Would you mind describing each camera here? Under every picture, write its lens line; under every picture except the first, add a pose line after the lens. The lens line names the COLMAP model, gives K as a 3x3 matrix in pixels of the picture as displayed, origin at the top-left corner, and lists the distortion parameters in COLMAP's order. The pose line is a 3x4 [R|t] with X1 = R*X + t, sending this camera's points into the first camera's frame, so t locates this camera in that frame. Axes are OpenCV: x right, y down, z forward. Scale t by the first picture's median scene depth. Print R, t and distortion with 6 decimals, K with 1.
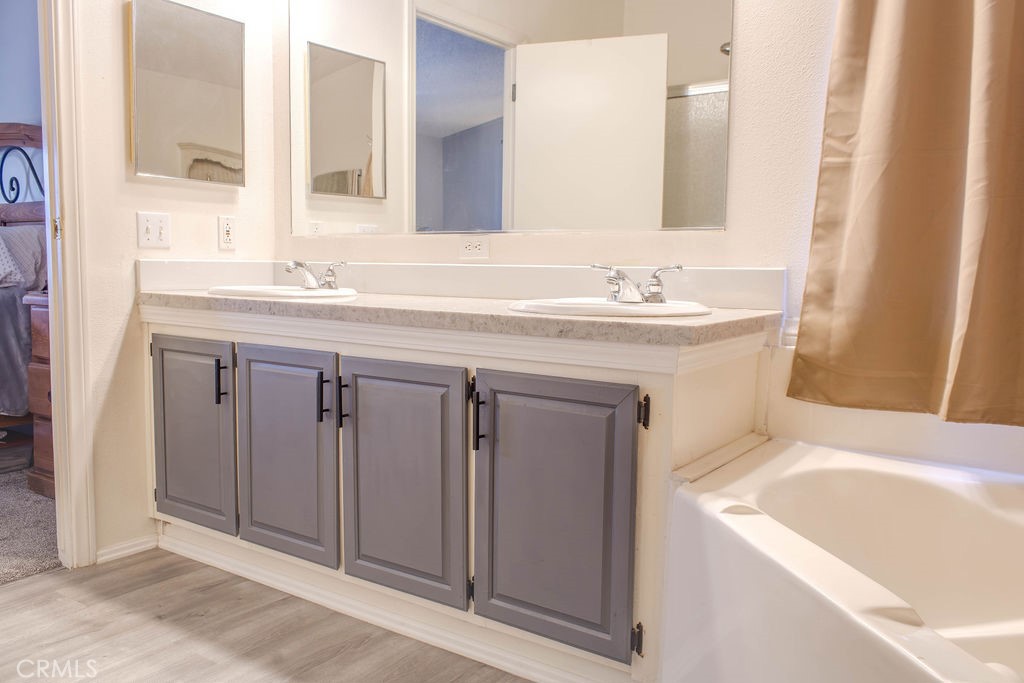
lens RADIAL K [[835.3, 0, 513.0], [0, 835.3, 339.6], [0, 0, 1]] dist [-0.016755, -0.003055]
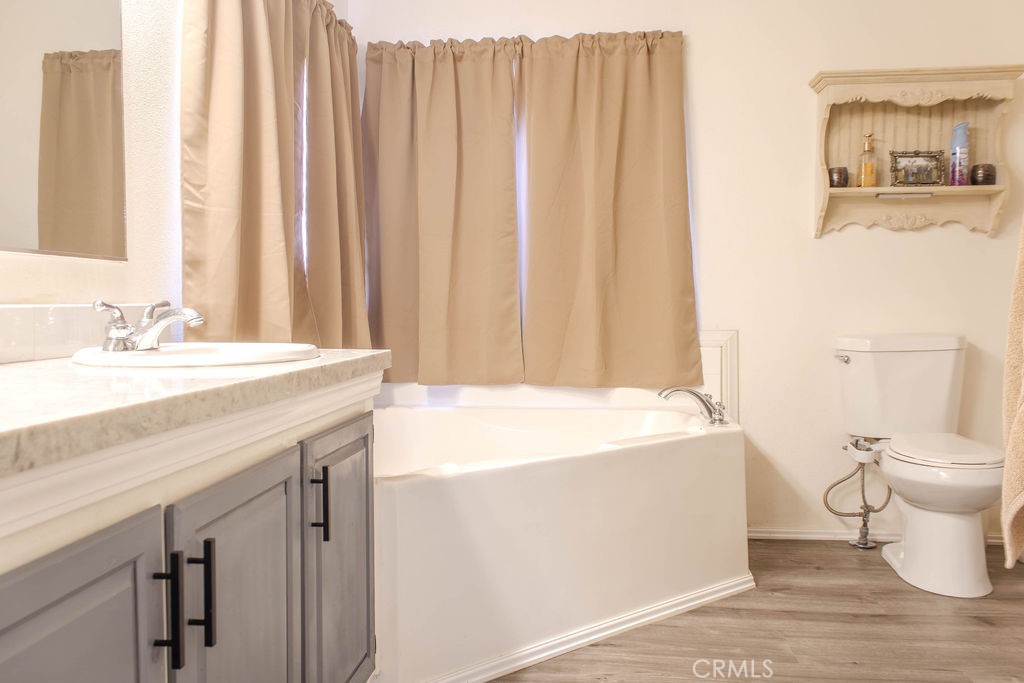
lens RADIAL K [[835.3, 0, 513.2], [0, 835.3, 341.4], [0, 0, 1]] dist [-0.016755, -0.003055]
pose [[-0.482715, -0.052898, 0.874179, -0.771460], [0.071303, 0.992487, 0.099430, -0.114651], [-0.872870, 0.110328, -0.475316, 1.158158]]
